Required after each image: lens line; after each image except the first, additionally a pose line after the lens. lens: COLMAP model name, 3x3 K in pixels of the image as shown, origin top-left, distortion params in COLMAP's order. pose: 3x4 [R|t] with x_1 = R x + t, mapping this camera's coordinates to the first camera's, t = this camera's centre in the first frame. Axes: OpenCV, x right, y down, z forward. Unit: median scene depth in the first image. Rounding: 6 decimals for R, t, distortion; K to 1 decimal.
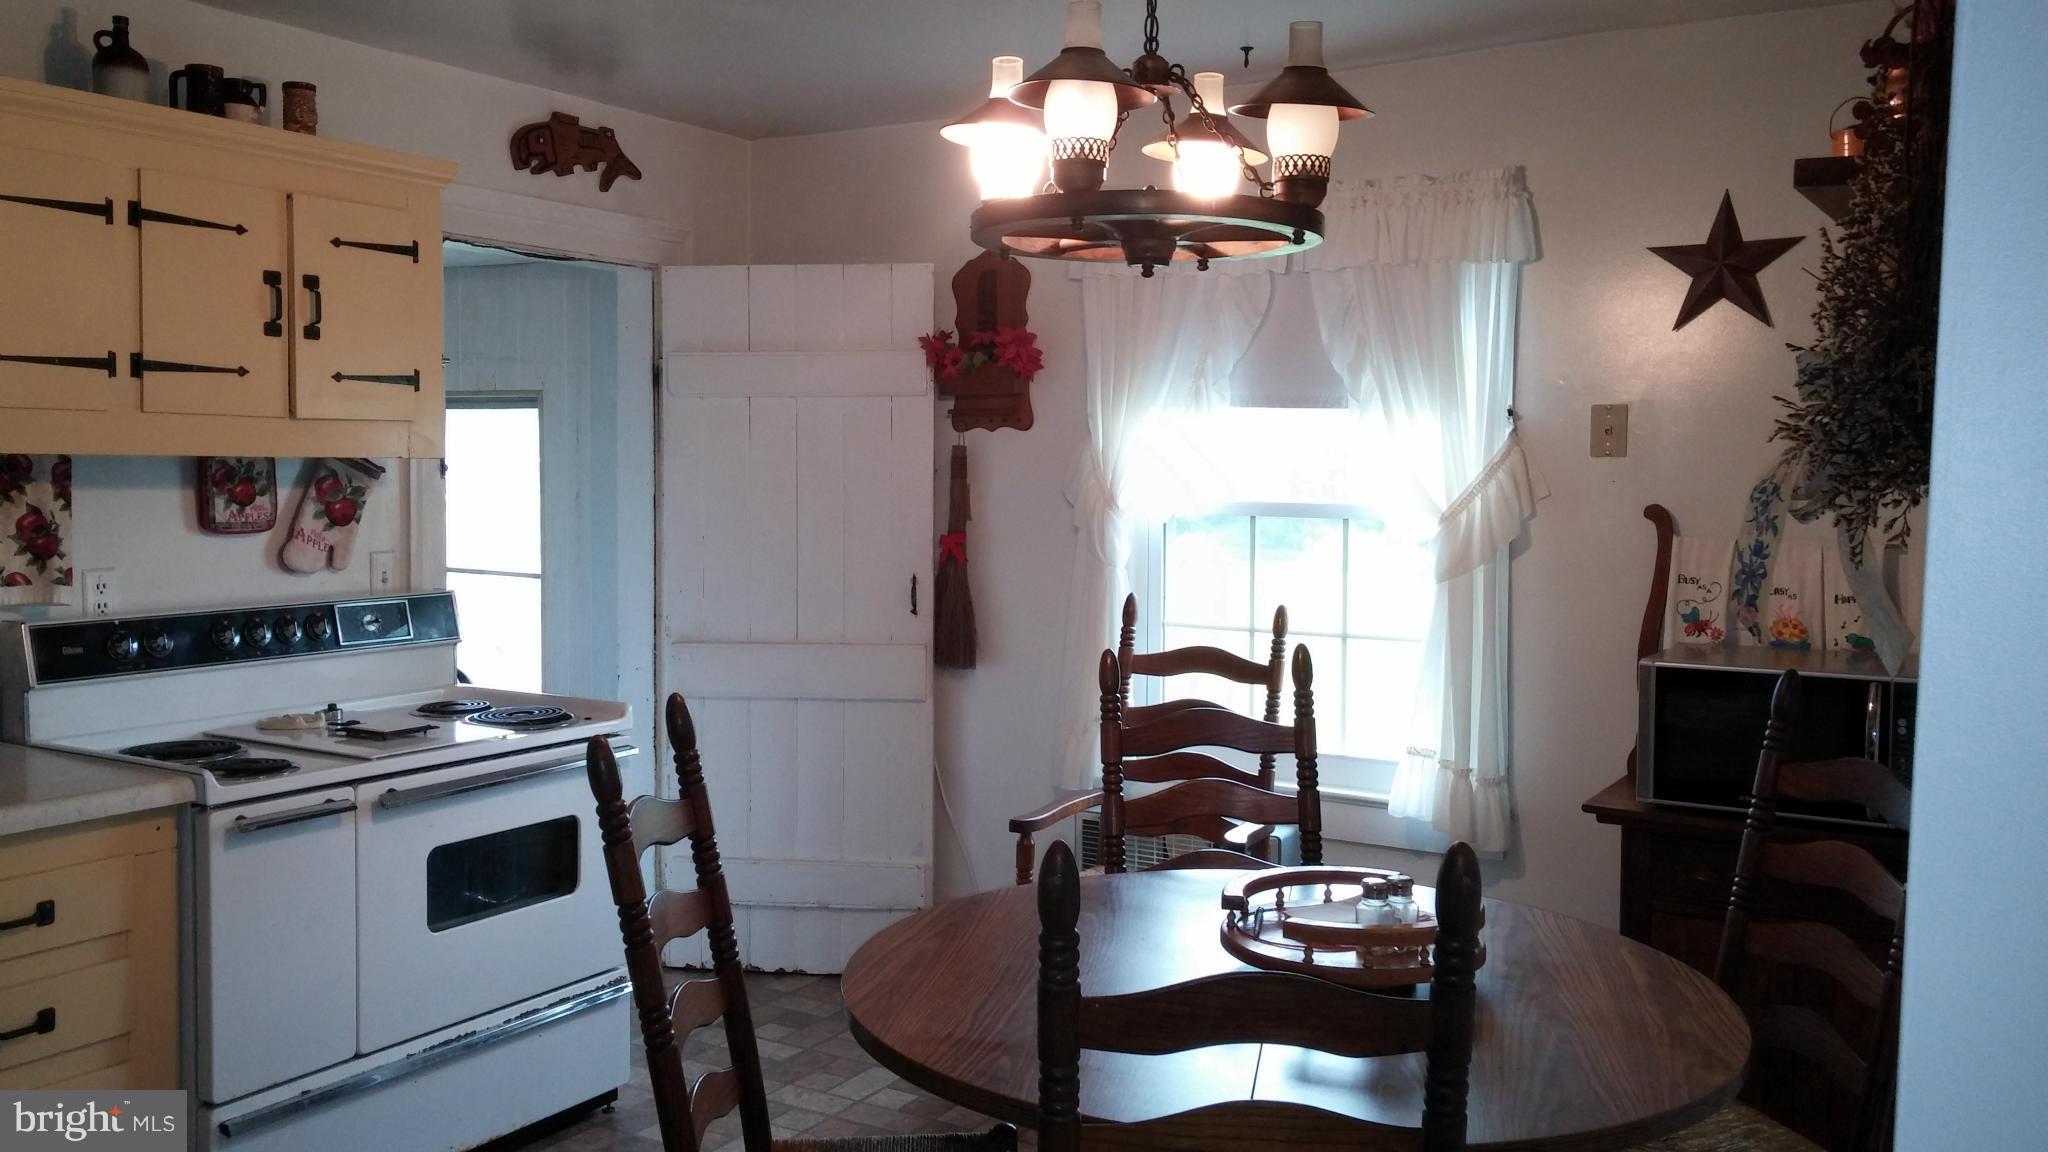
lens RADIAL K [[1666.5, 0, 1027.3], [0, 1666.5, 572.5], [0, 0, 1]] dist [-0.007185, -0.036816]
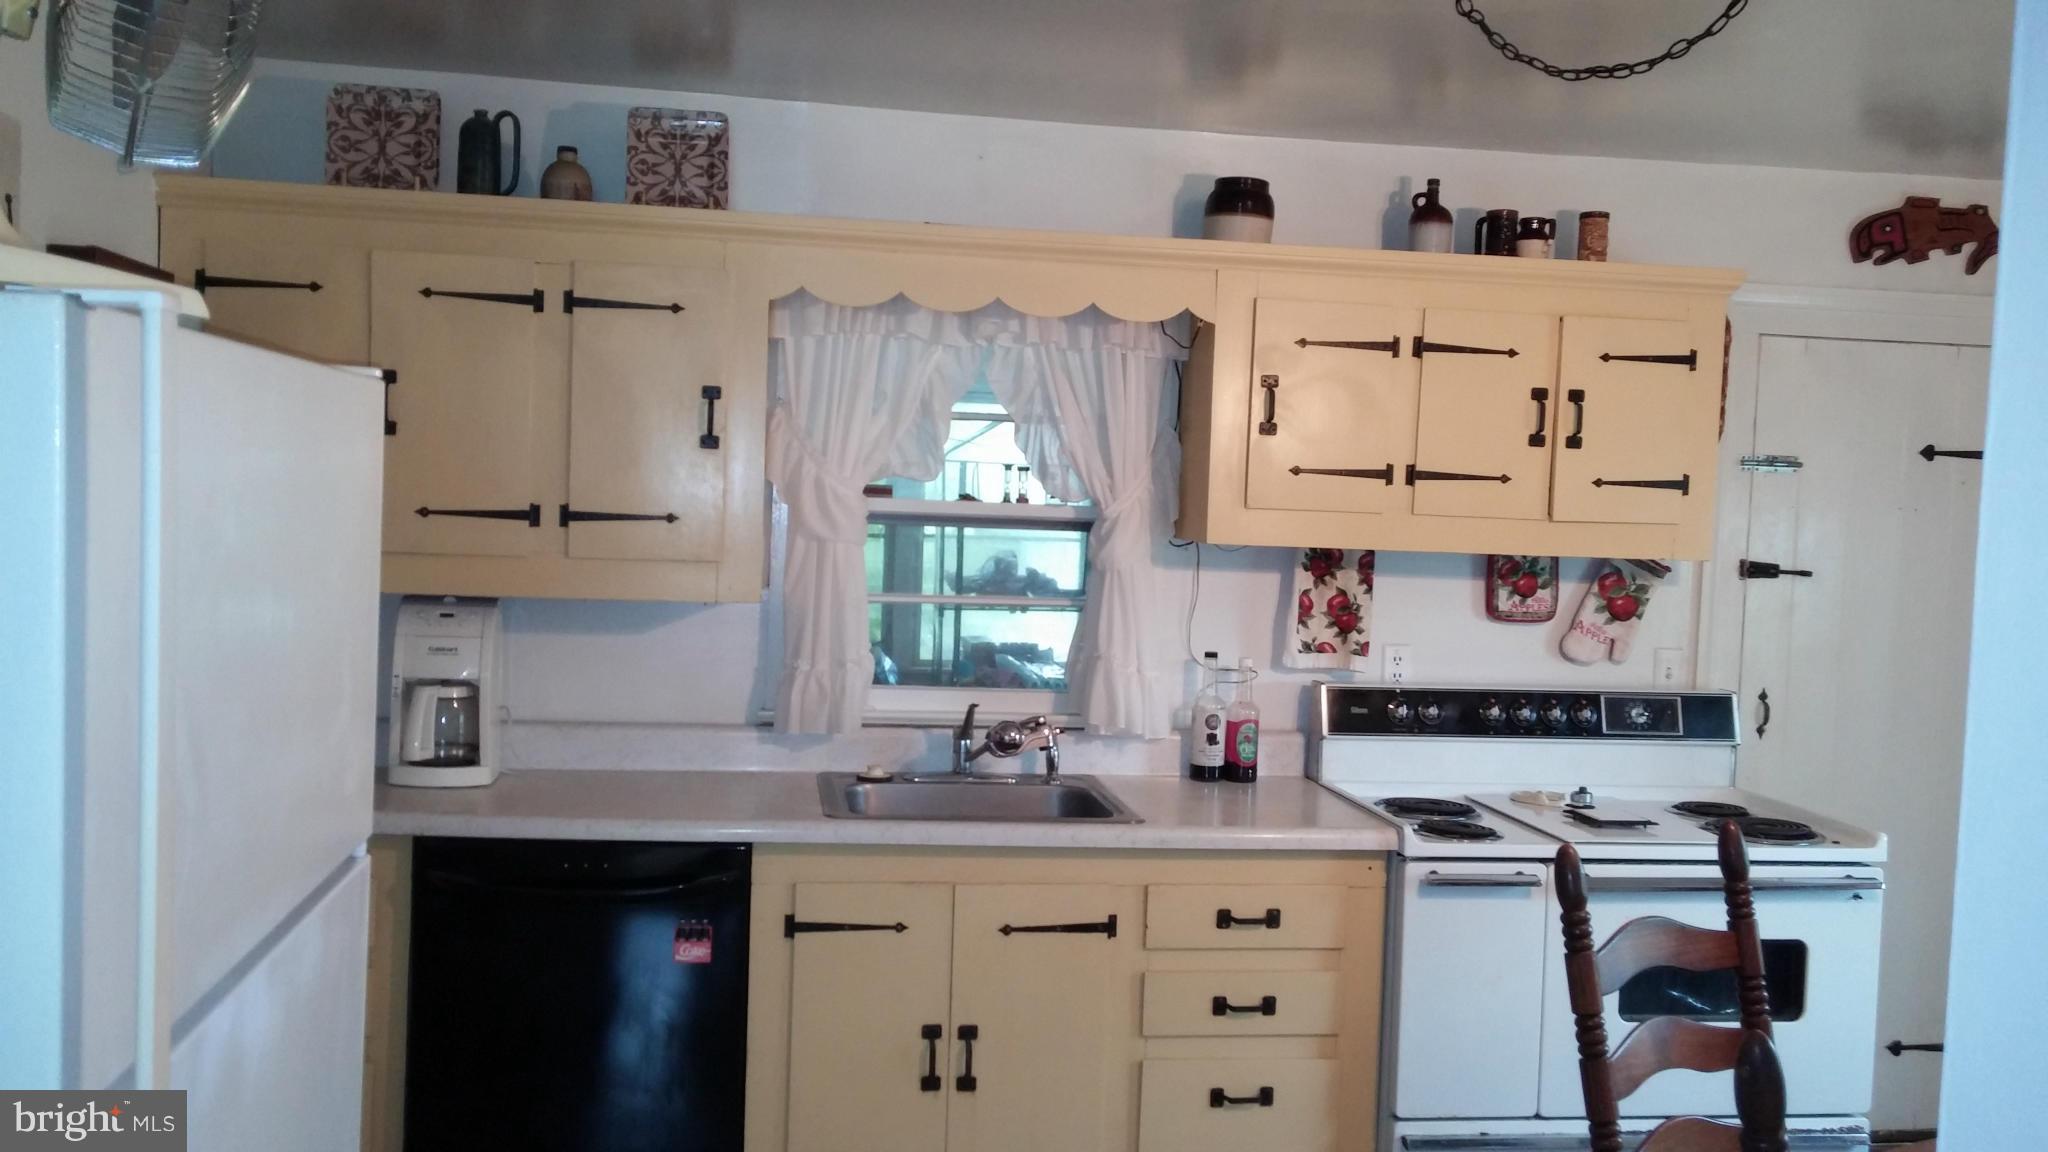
lens RADIAL K [[1666.5, 0, 1022.6], [0, 1666.5, 577.9], [0, 0, 1]] dist [-0.007185, -0.036816]
pose [[0.600699, 0.043973, -0.798265, 0.228803], [-0.079646, 0.996811, -0.005024, -0.022286], [0.795498, 0.066597, 0.602285, 0.065491]]
